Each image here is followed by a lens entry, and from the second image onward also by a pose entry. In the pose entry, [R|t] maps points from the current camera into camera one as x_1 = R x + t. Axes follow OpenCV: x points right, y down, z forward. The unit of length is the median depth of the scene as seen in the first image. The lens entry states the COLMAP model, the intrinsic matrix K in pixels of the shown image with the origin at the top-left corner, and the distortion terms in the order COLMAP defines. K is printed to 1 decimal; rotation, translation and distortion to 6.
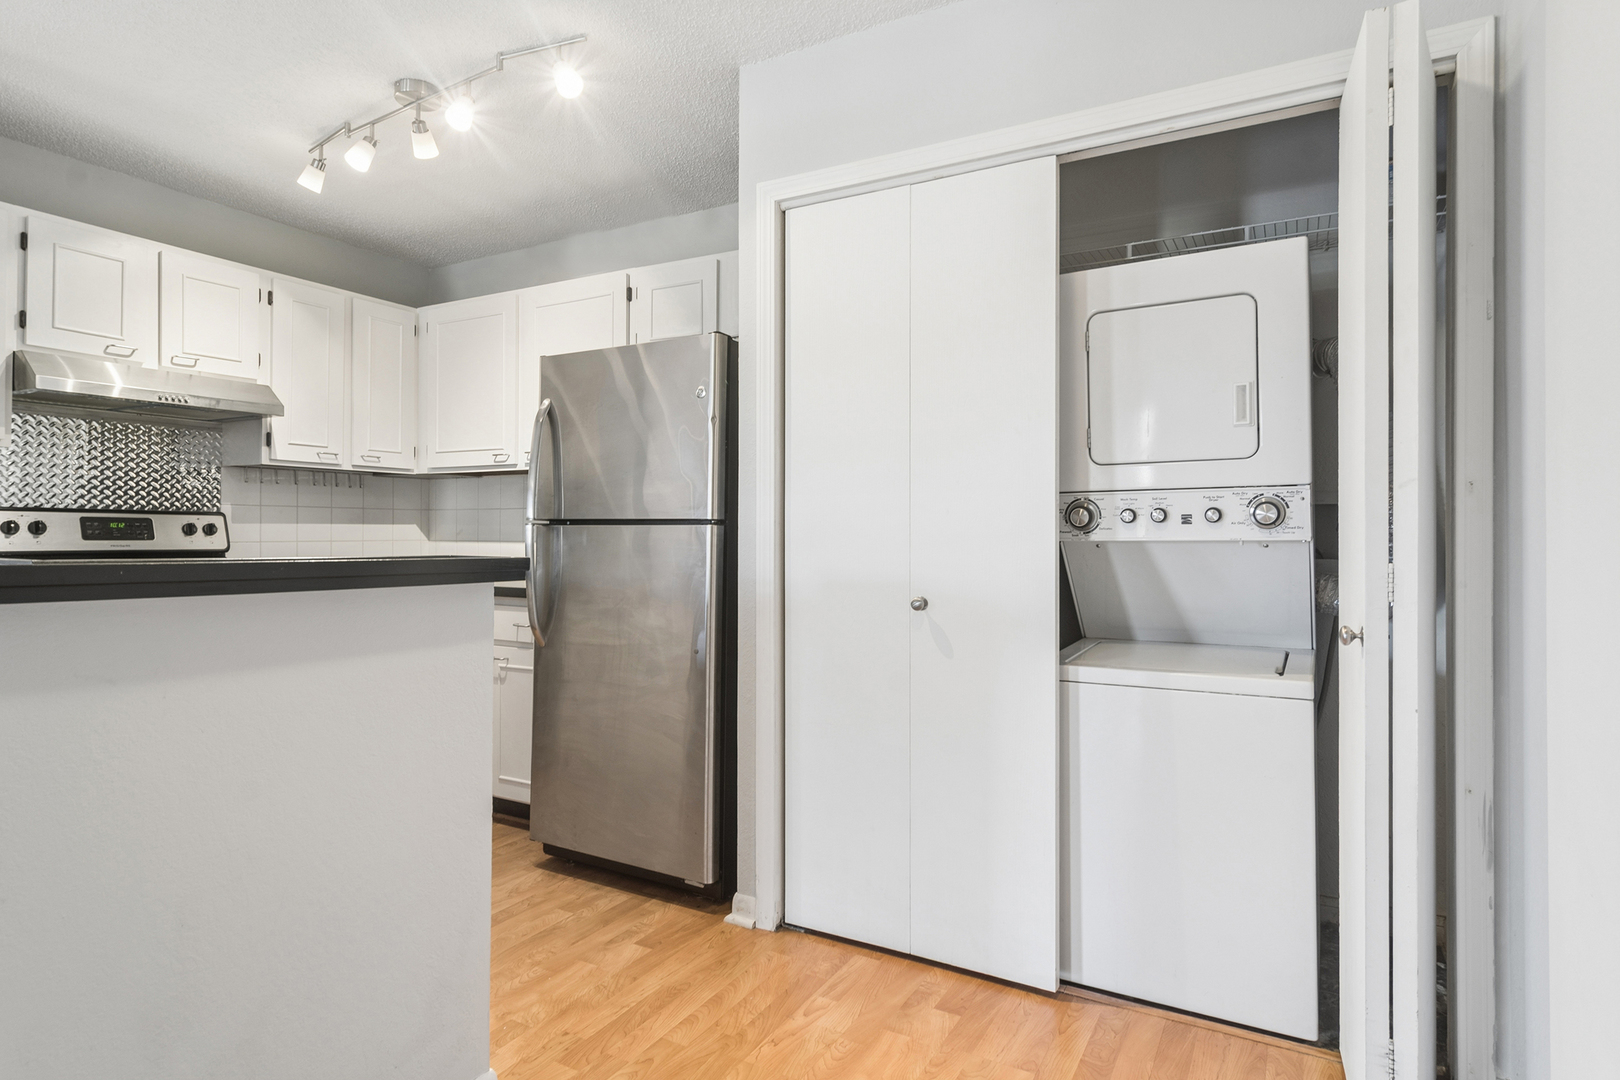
lens RADIAL K [[875.9, 0, 813.2], [0, 875.9, 532.3], [0, 0, 1]] dist [-0.004450, 0.000907]
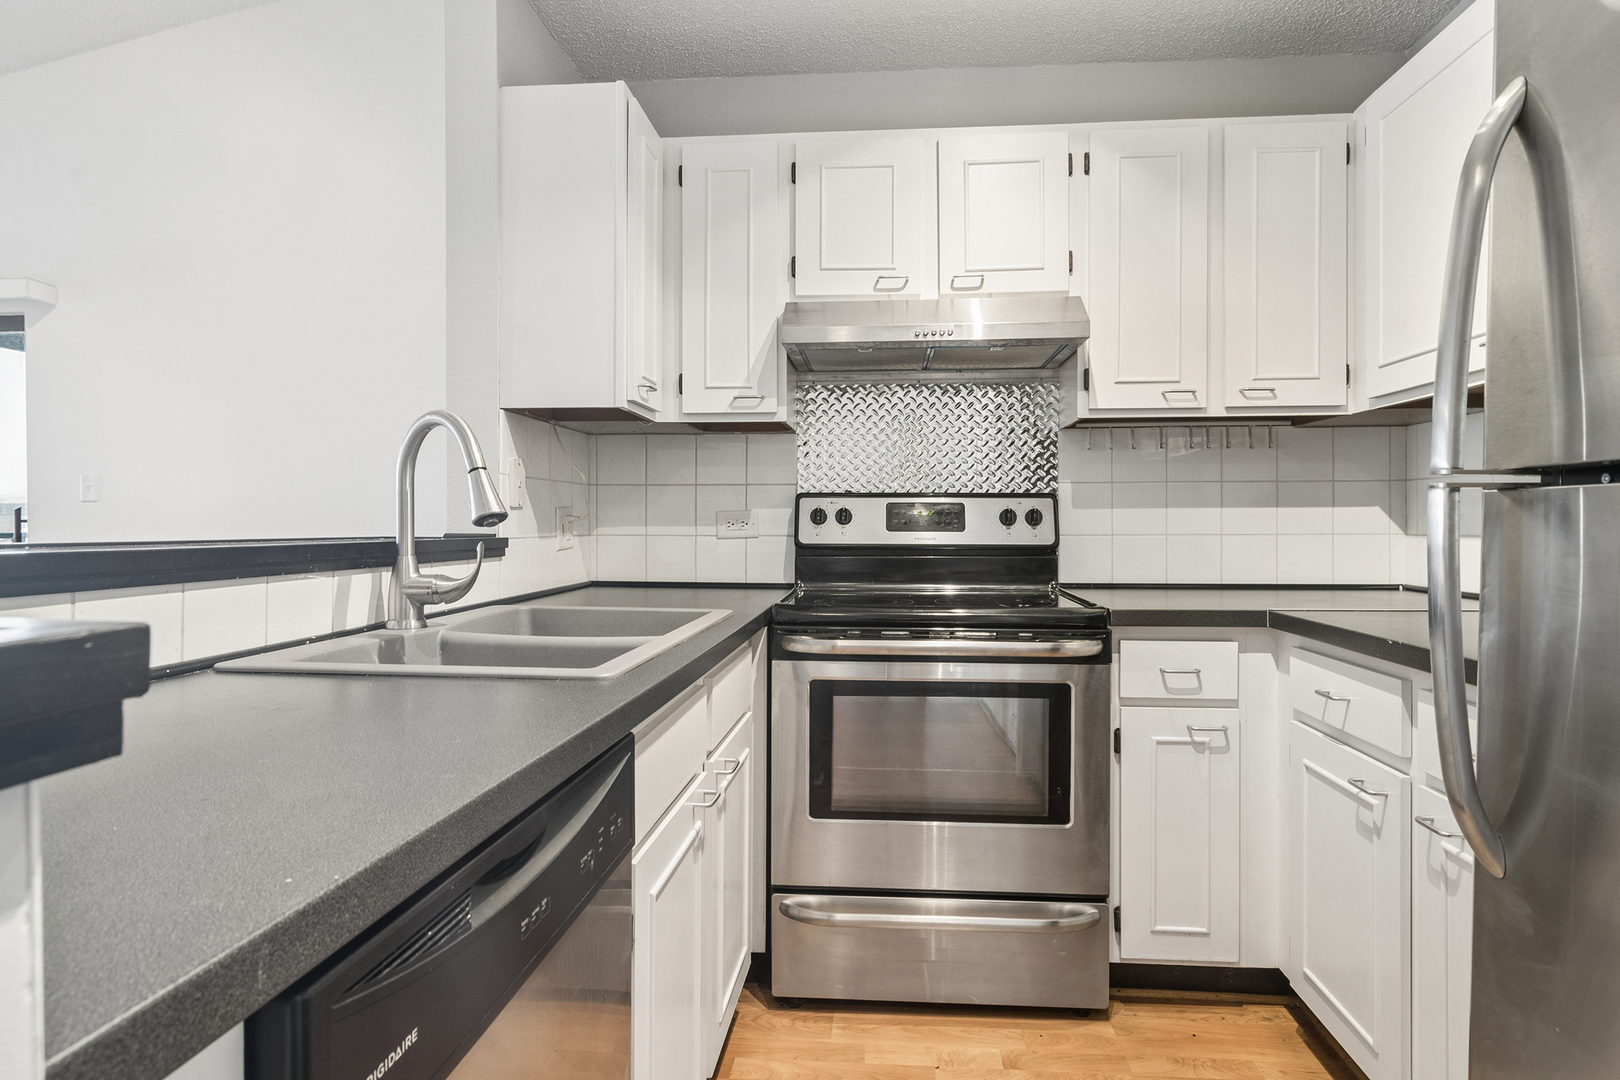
lens RADIAL K [[875.9, 0, 820.1], [0, 875.9, 525.7], [0, 0, 1]] dist [-0.004450, 0.000907]
pose [[0.413674, -0.002065, -0.910423, -0.107456], [0.003538, 0.999994, -0.000661, 0.003514], [0.910418, -0.002947, 0.413679, 0.546302]]
